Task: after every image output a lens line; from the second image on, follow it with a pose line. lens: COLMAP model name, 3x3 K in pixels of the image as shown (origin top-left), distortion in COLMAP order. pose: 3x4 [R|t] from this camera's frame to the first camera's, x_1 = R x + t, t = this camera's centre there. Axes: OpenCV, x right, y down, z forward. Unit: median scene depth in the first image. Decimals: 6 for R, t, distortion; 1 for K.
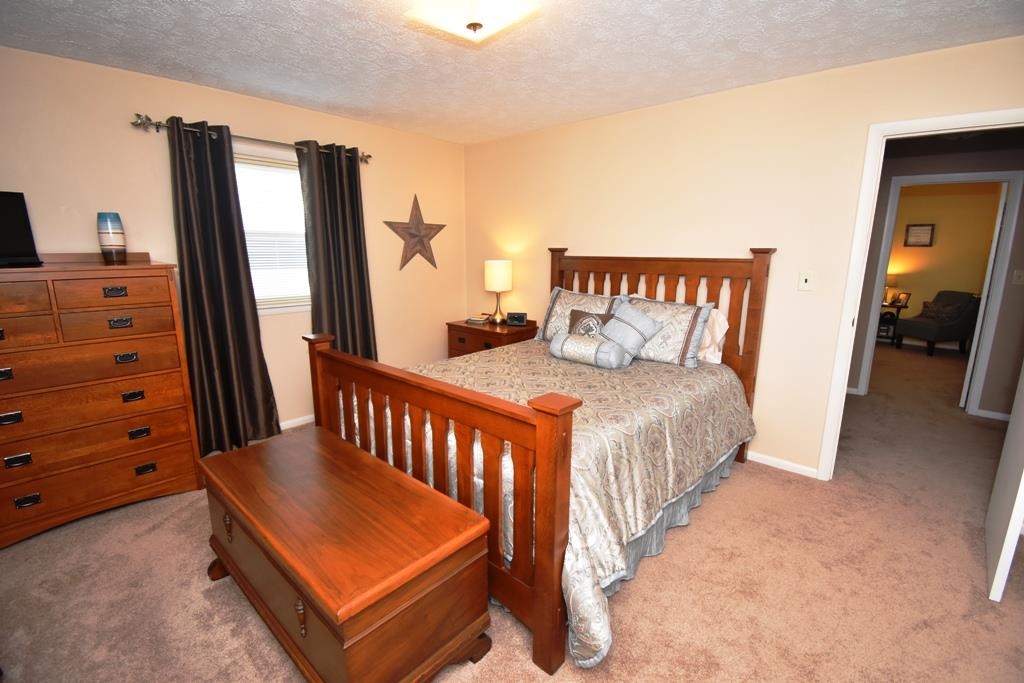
lens RADIAL K [[453.7, 0, 512.0], [0, 453.7, 341.5], [0, 0, 1]] dist [0.025113, -0.027077]
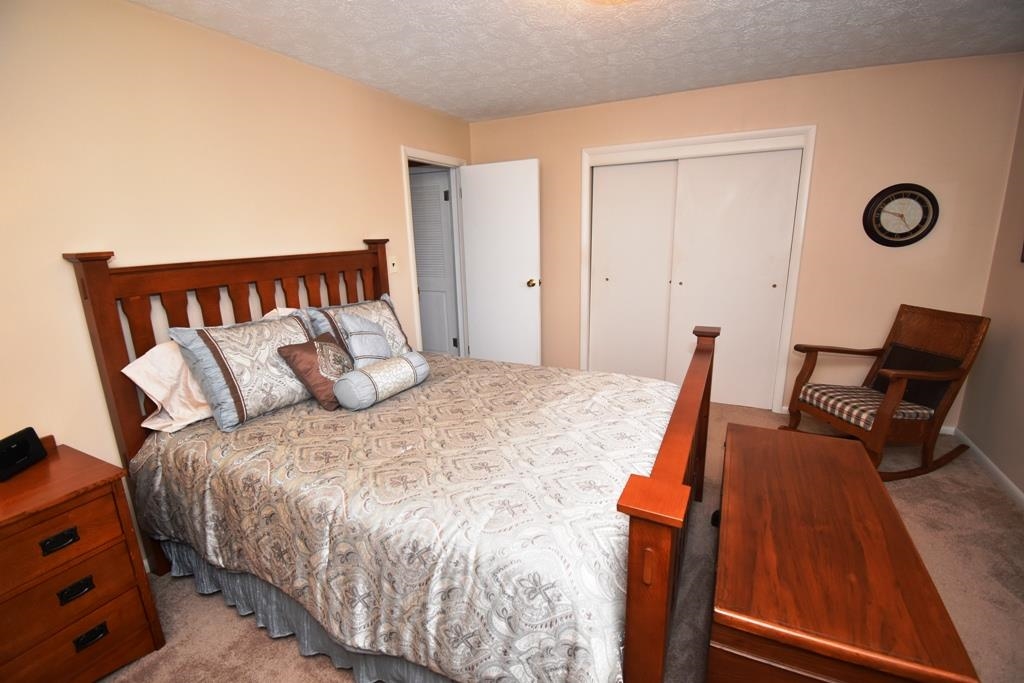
lens RADIAL K [[453.7, 0, 512.0], [0, 453.7, 341.5], [0, 0, 1]] dist [0.025113, -0.027077]
pose [[-0.278338, -0.196485, 0.940171, -0.496671], [0.260523, 0.926712, 0.270800, -0.160382], [-0.924476, 0.320310, -0.206750, 0.855597]]
